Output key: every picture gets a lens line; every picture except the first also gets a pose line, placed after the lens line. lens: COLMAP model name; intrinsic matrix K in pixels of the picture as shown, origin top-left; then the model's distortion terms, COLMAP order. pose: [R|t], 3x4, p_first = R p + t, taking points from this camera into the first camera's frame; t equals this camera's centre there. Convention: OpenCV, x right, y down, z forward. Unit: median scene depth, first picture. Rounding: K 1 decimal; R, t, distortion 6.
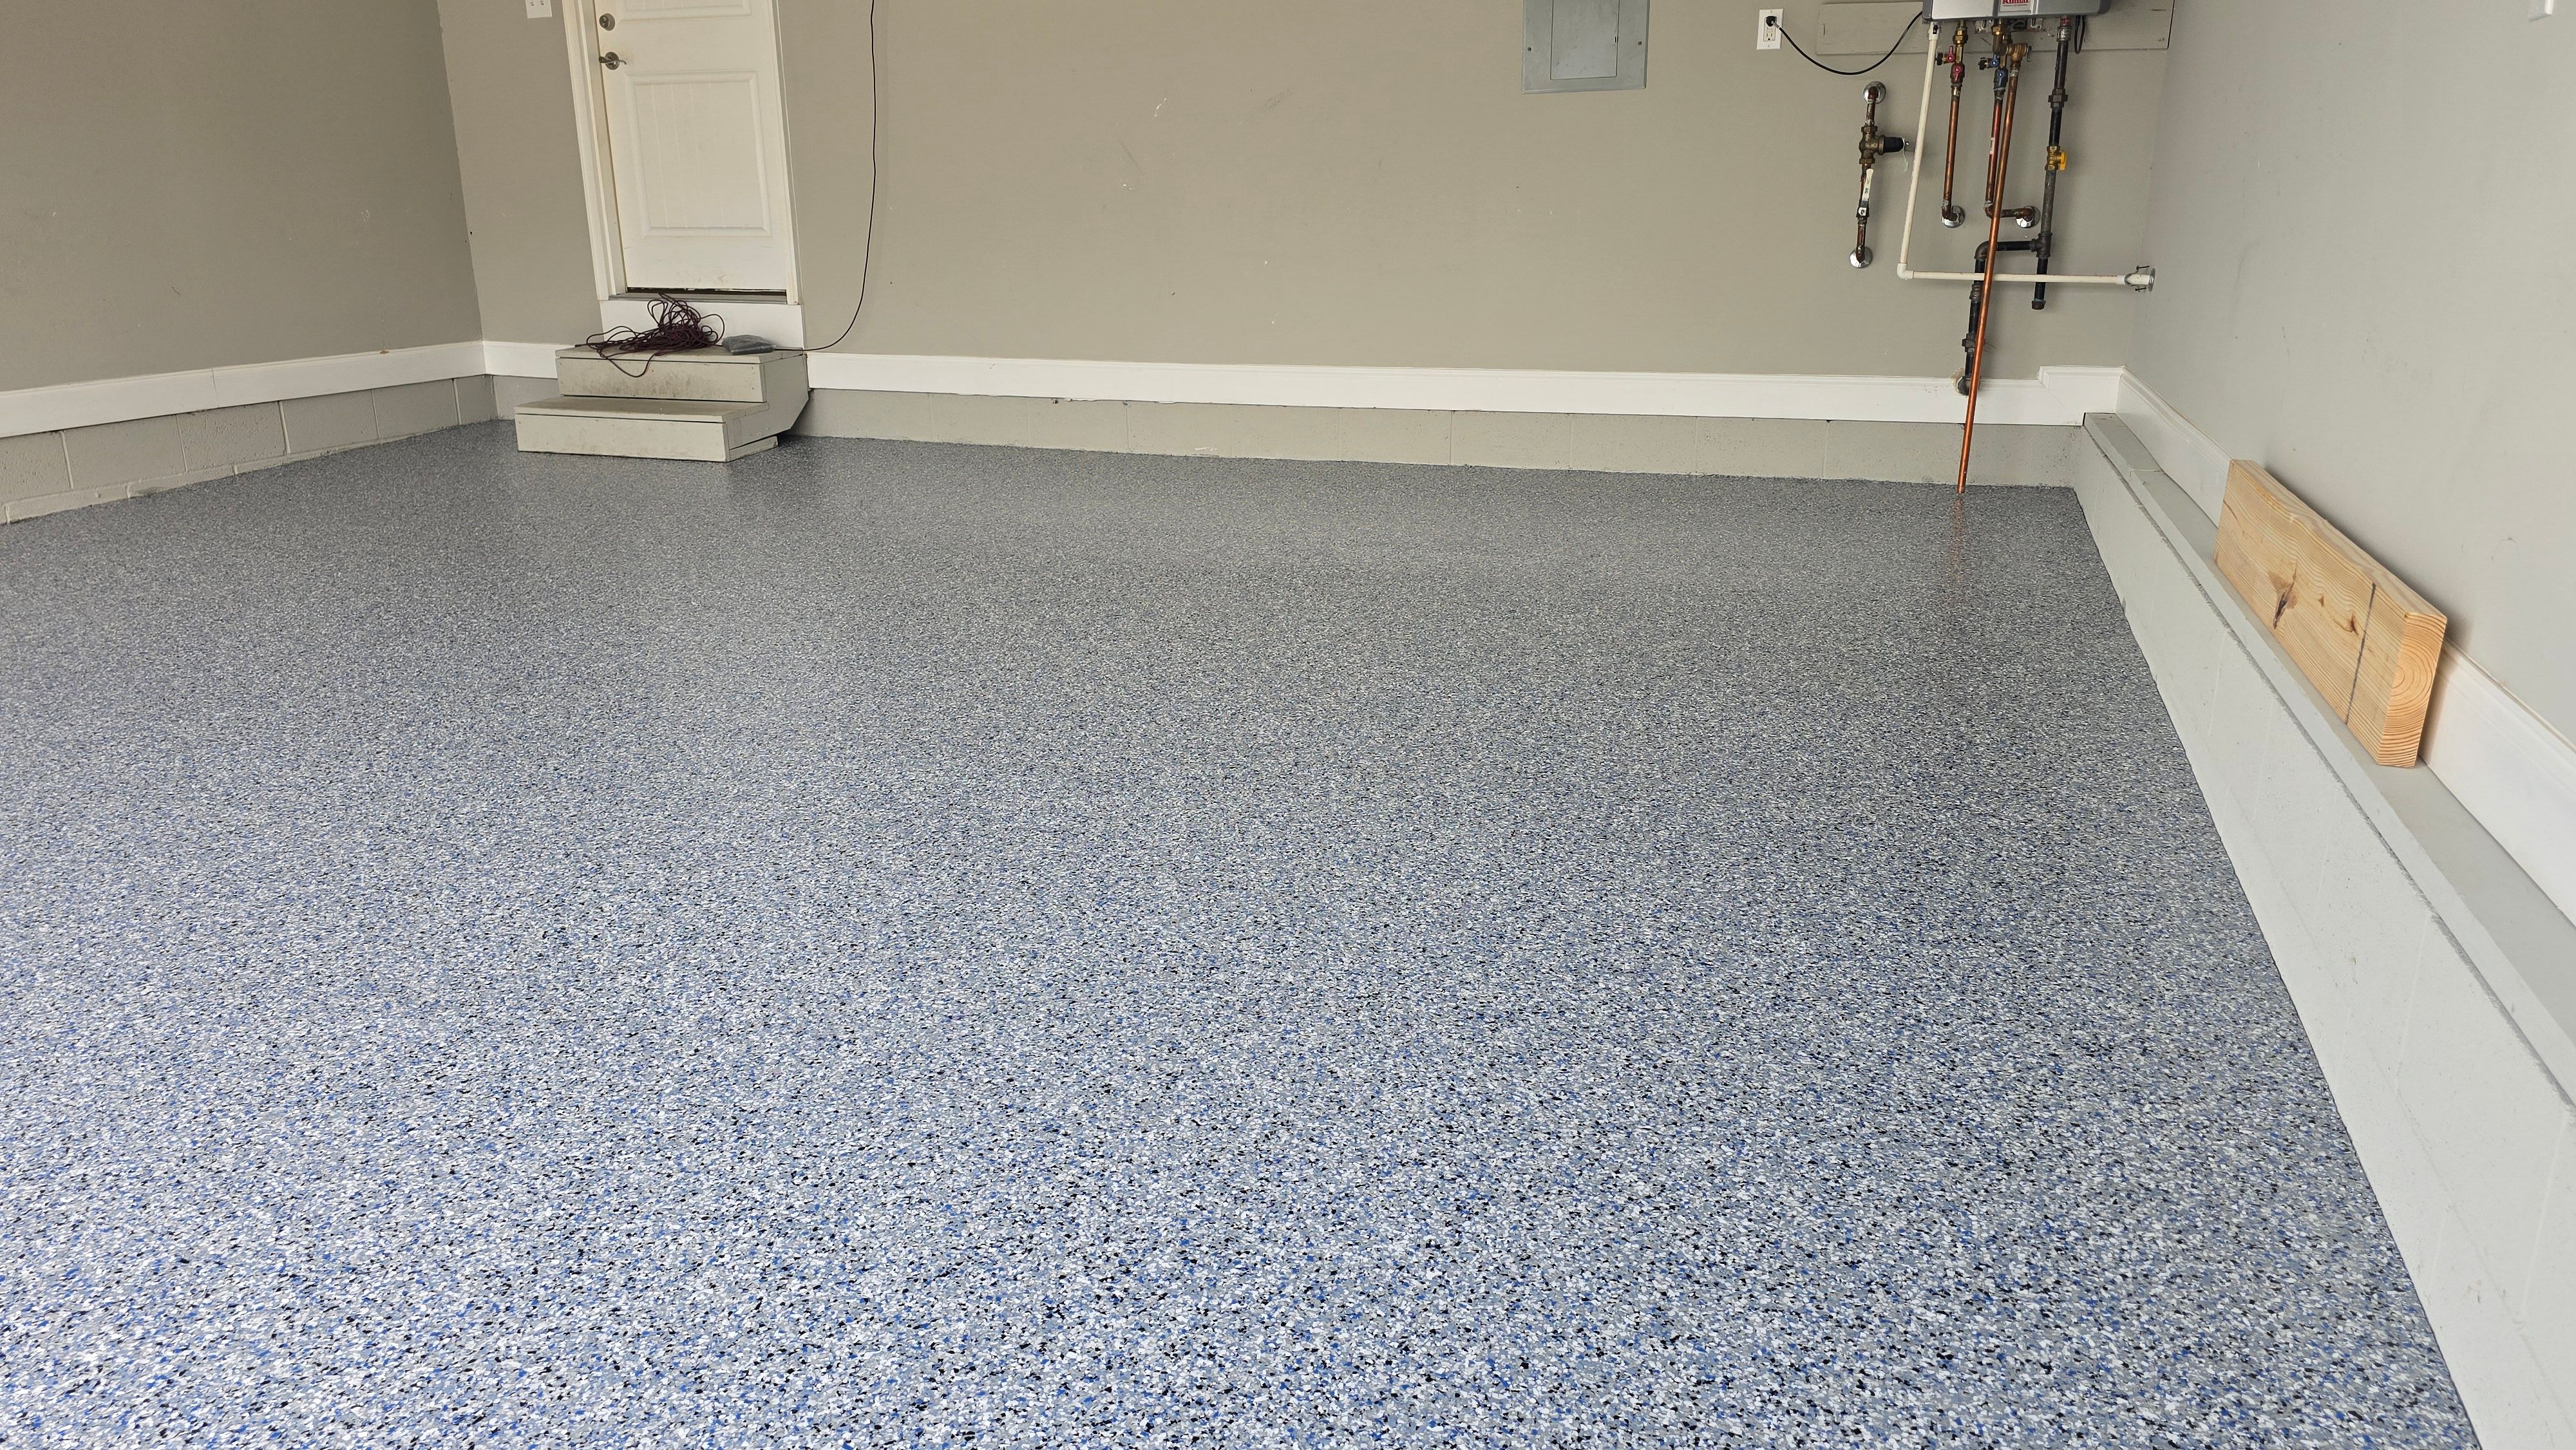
lens RADIAL K [[1734.1, 0, 1283.4], [0, 1734.1, 704.2], [0, 0, 1]] dist [0.061380, -0.059828]
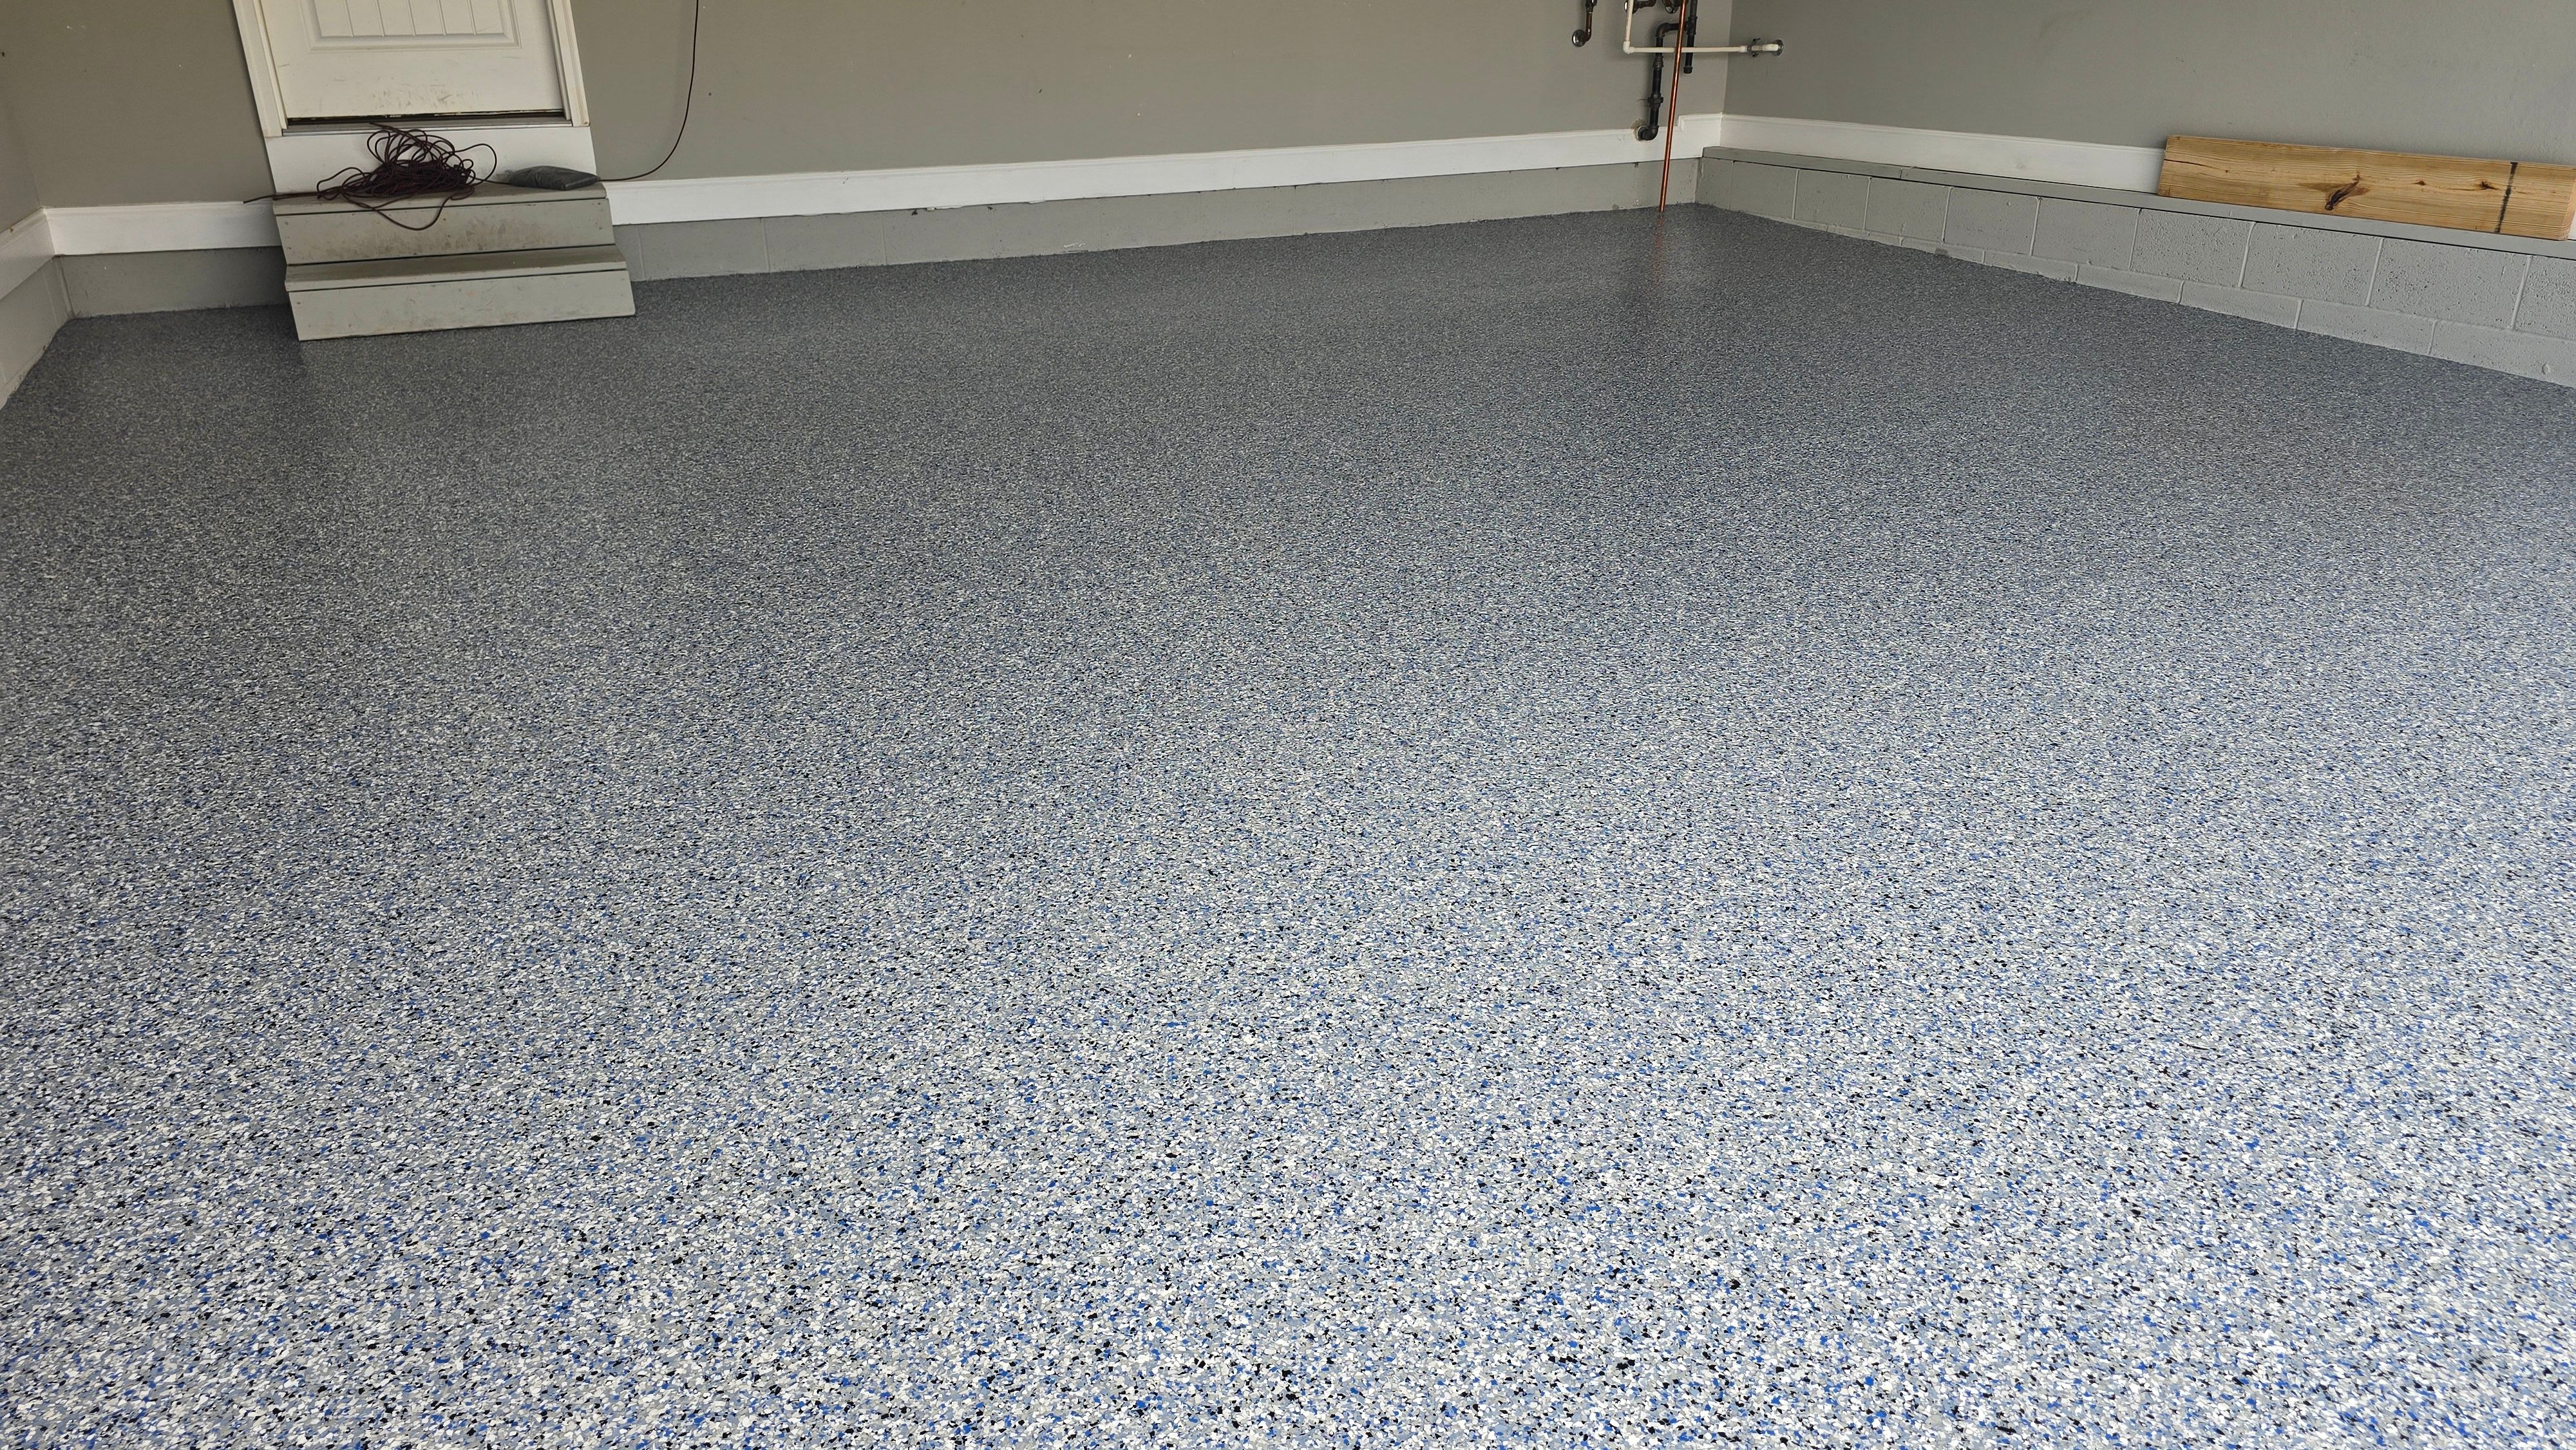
lens RADIAL K [[1734.1, 0, 1287.3], [0, 1734.1, 714.2], [0, 0, 1]] dist [0.061380, -0.059828]
pose [[0.710160, -0.272279, 0.649258, -0.706405], [0.203348, 0.962212, 0.181099, -0.040378], [-0.674034, 0.003416, 0.738692, 0.145615]]
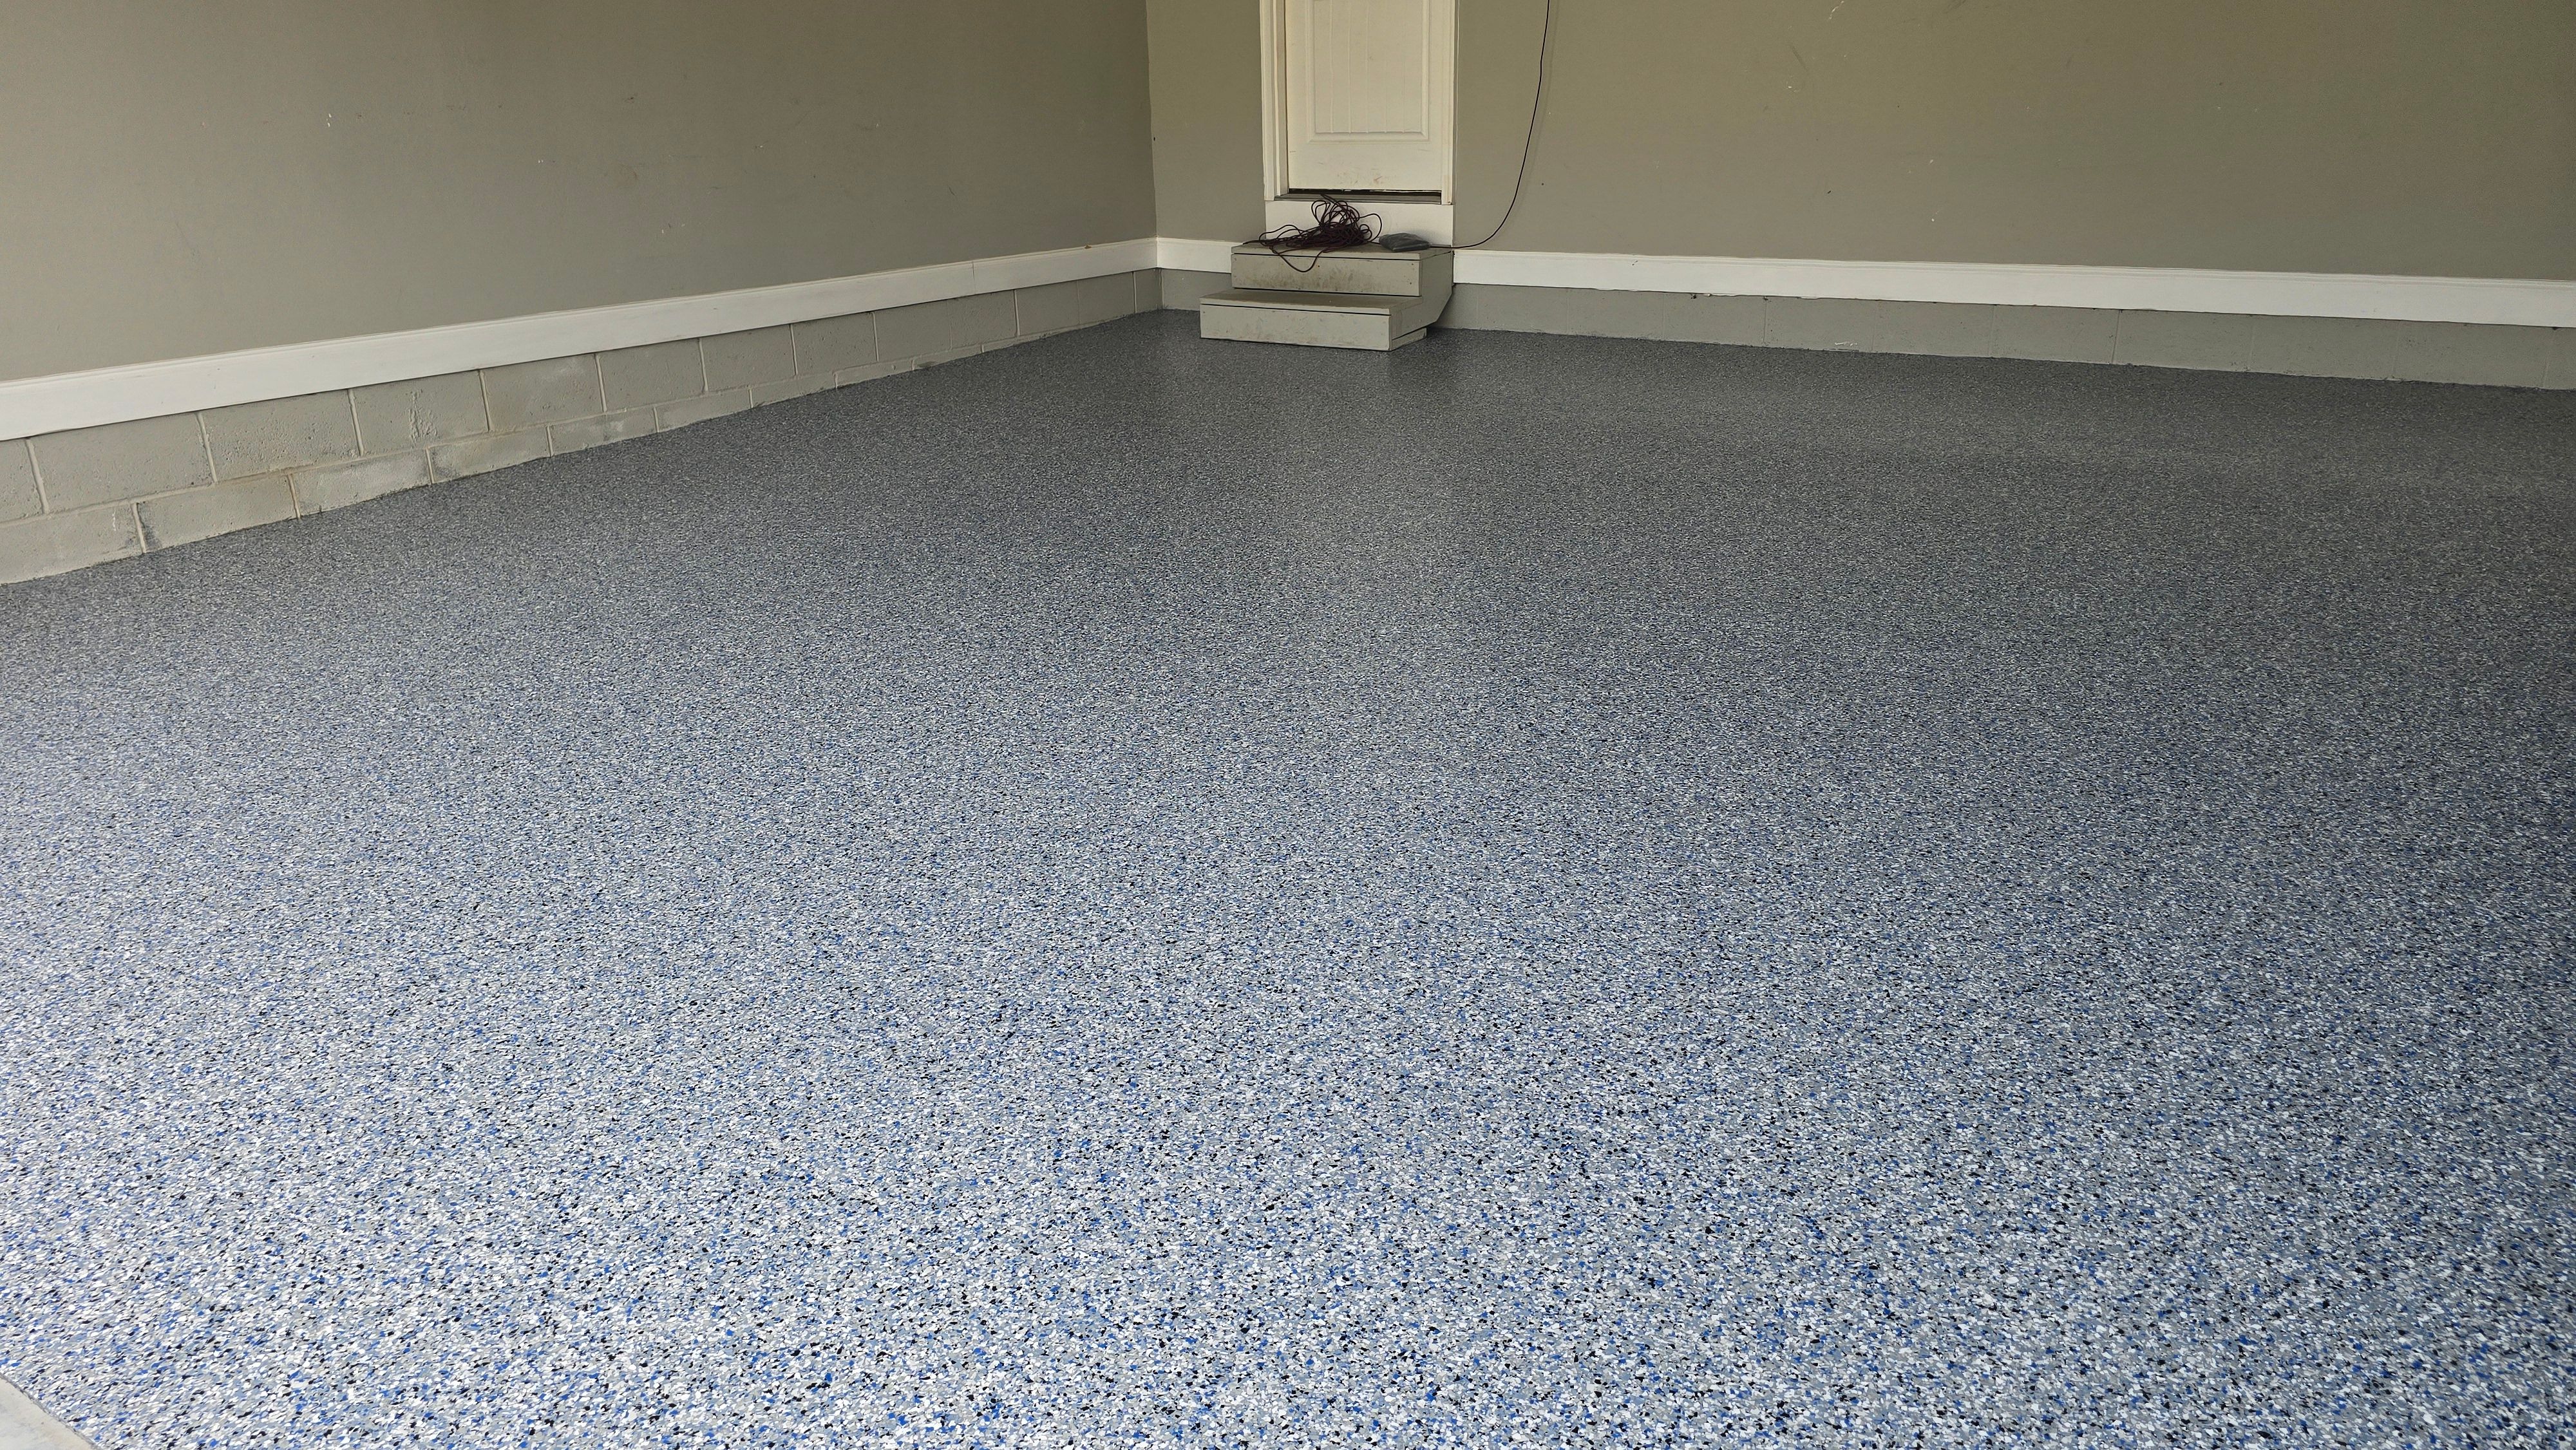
lens RADIAL K [[1734.1, 0, 1284.2], [0, 1734.1, 711.3], [0, 0, 1]] dist [0.061380, -0.059828]
pose [[0.973708, 0.067374, -0.217607, -0.128598], [-0.053814, 0.996256, 0.067660, 0.018191], [0.221351, -0.054171, 0.973689, -0.100820]]
